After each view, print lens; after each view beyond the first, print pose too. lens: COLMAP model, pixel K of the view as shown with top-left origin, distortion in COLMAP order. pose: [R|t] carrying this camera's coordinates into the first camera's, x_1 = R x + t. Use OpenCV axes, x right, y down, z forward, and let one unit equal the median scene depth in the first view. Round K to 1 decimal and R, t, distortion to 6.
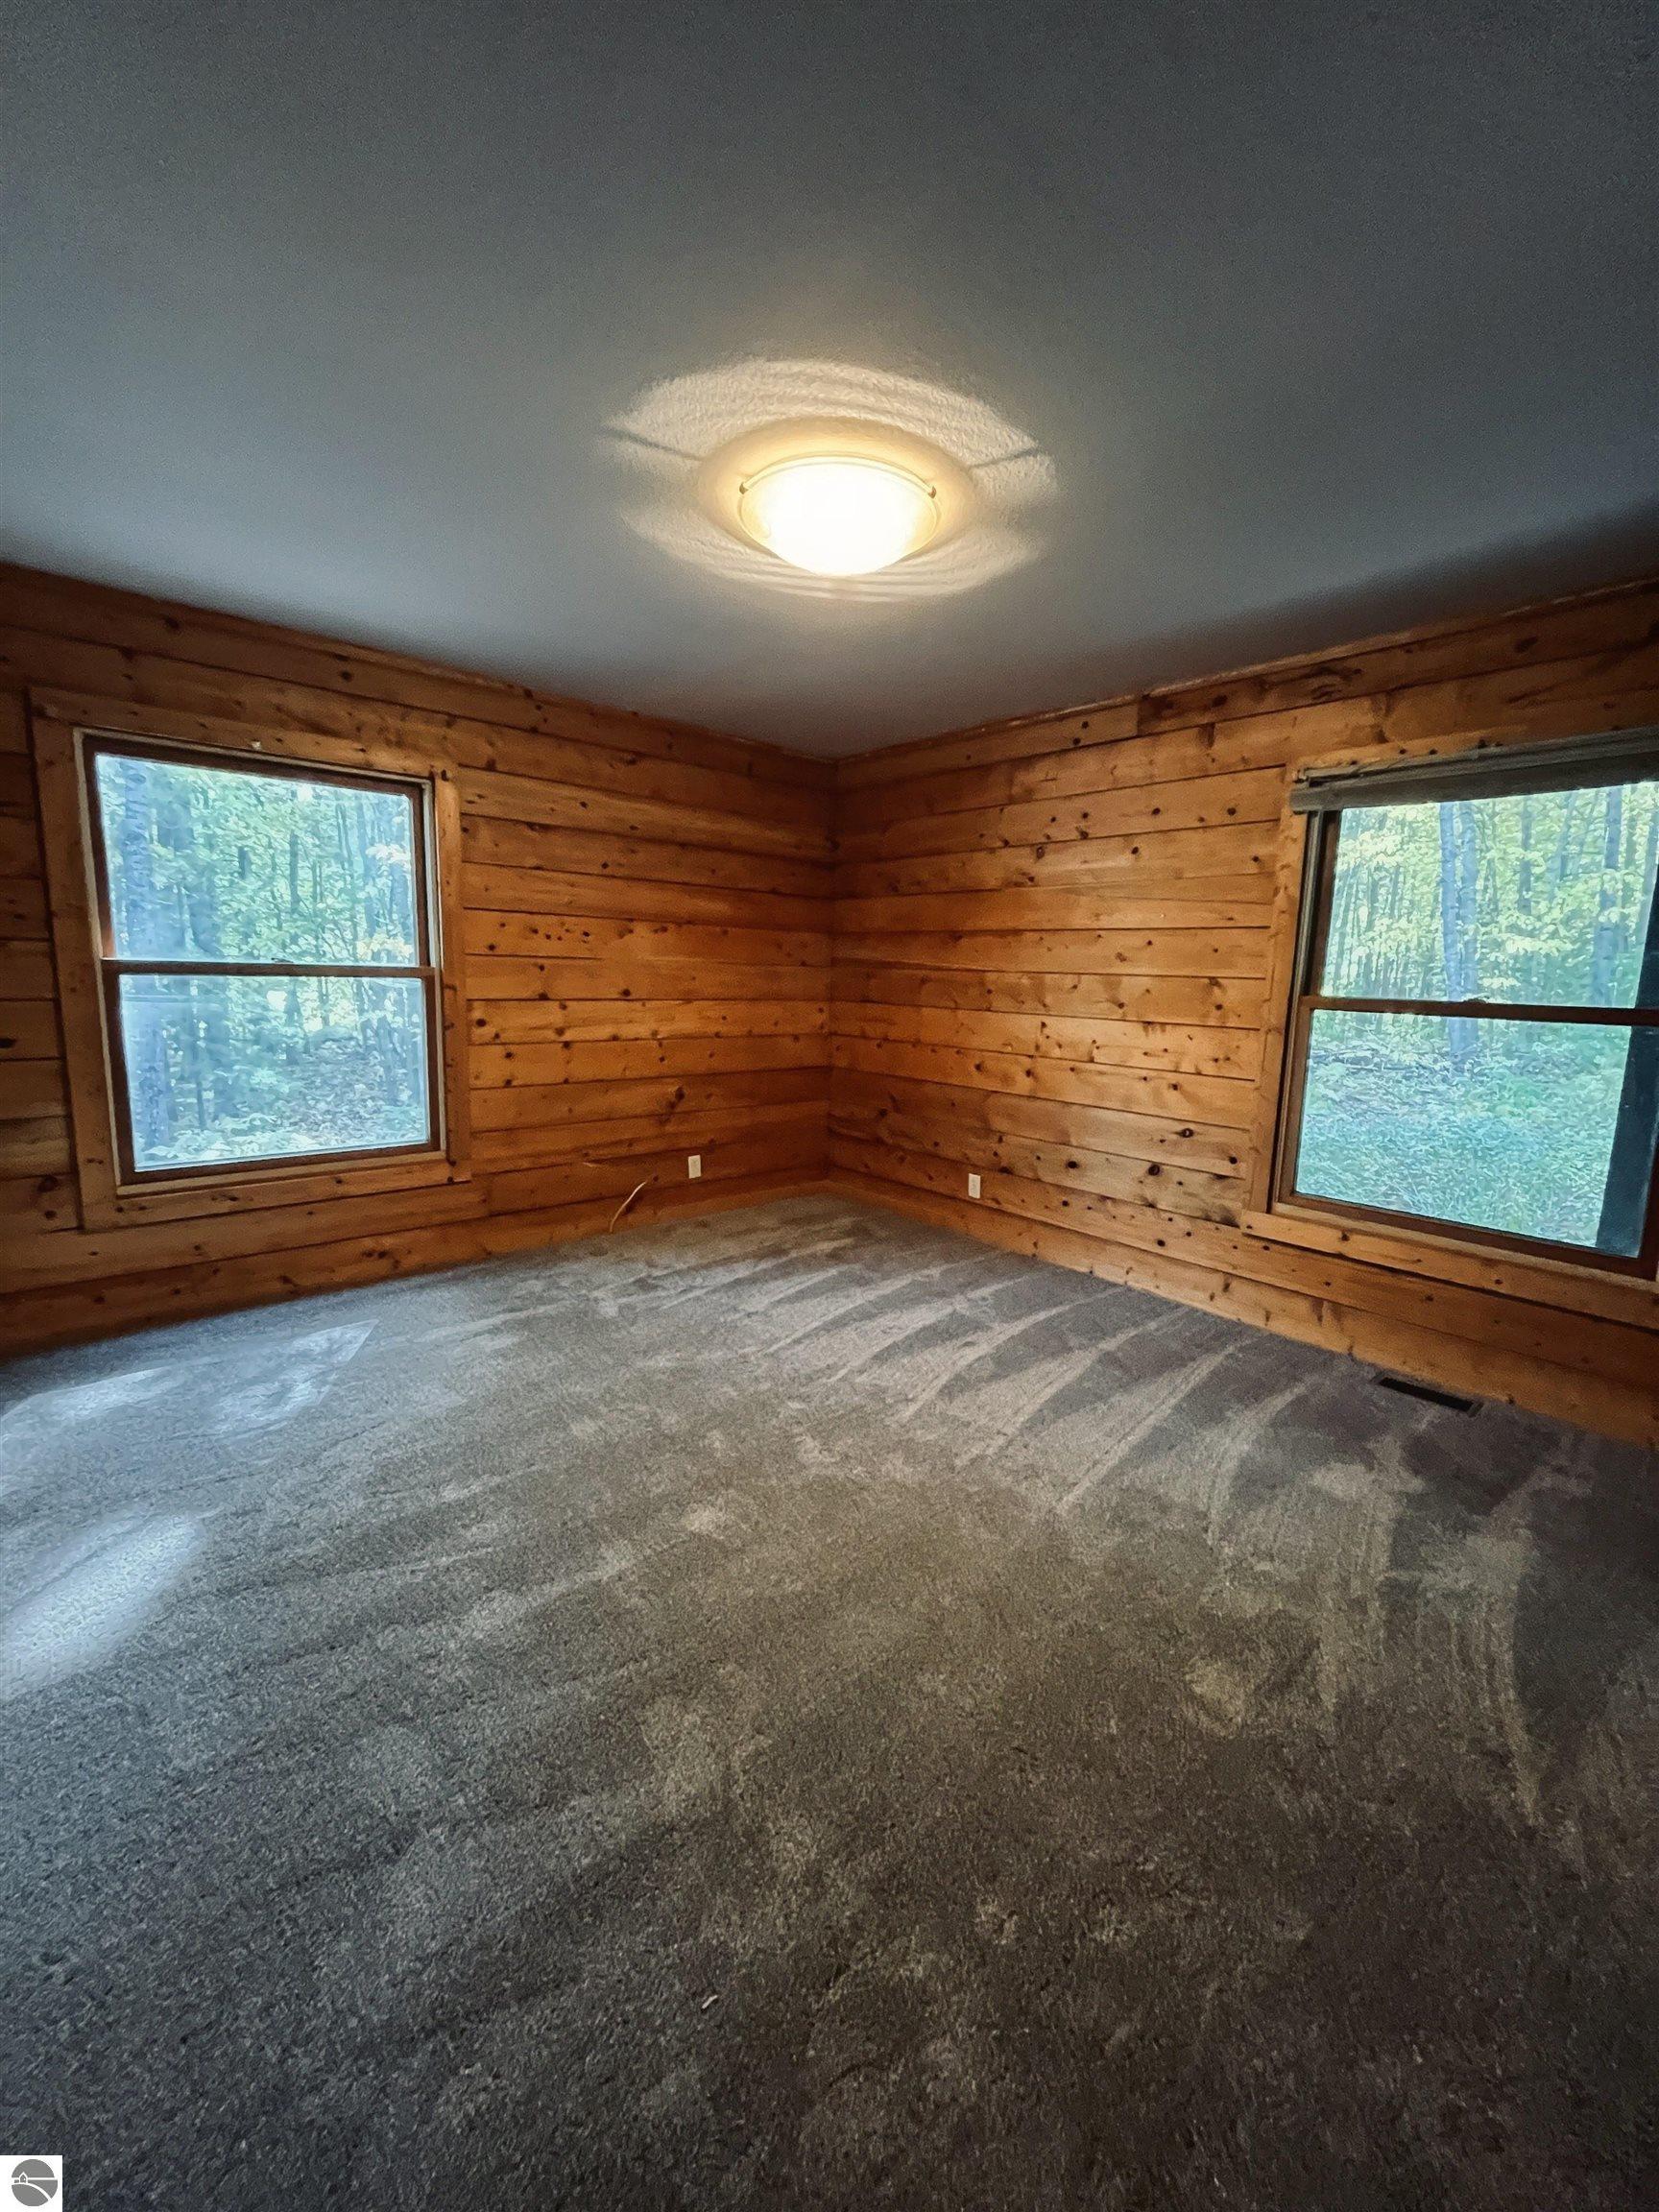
lens RADIAL K [[890.5, 0, 836.1], [0, 890.5, 1103.0], [0, 0, 1]] dist [0.003678, -0.000304]
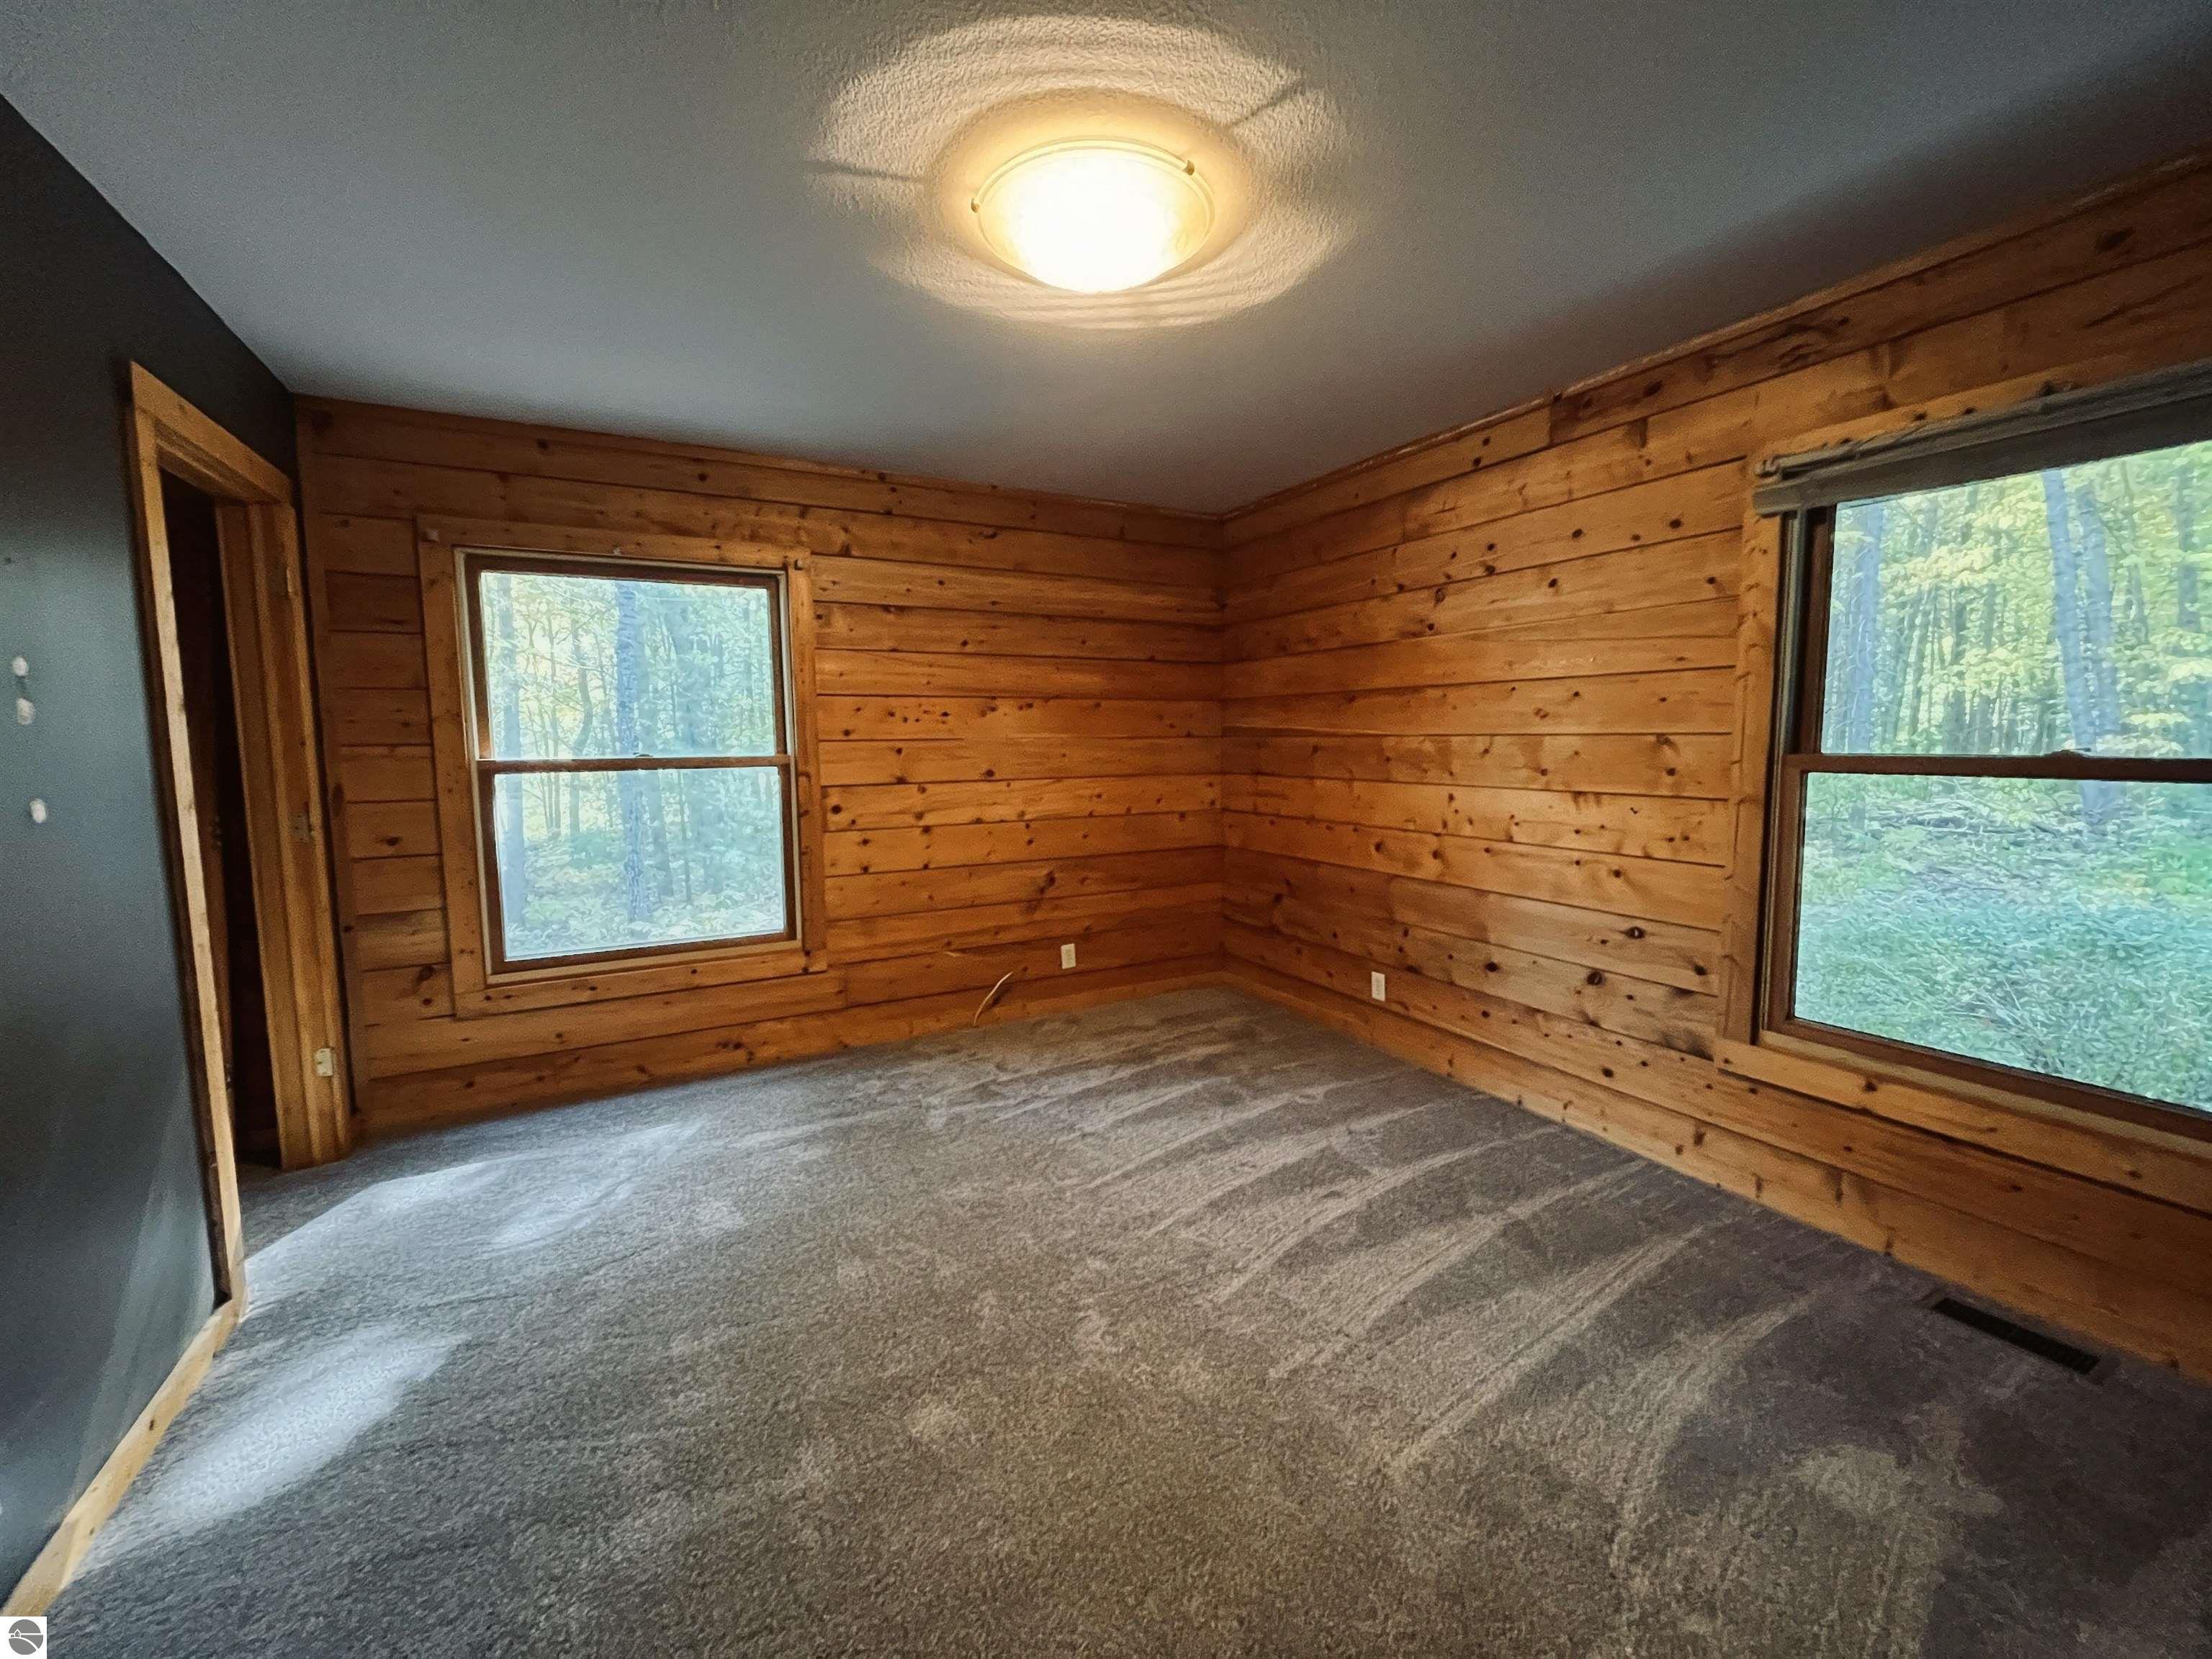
lens RADIAL K [[890.5, 0, 1099.1], [0, 890.5, 820.2], [0, 0, 1]] dist [0.003678, -0.000304]
pose [[0.971945, -0.017579, -0.234549, 0.120781], [0.003848, 0.998258, -0.058871, -0.020522], [0.235176, 0.056317, 0.970320, 0.124177]]
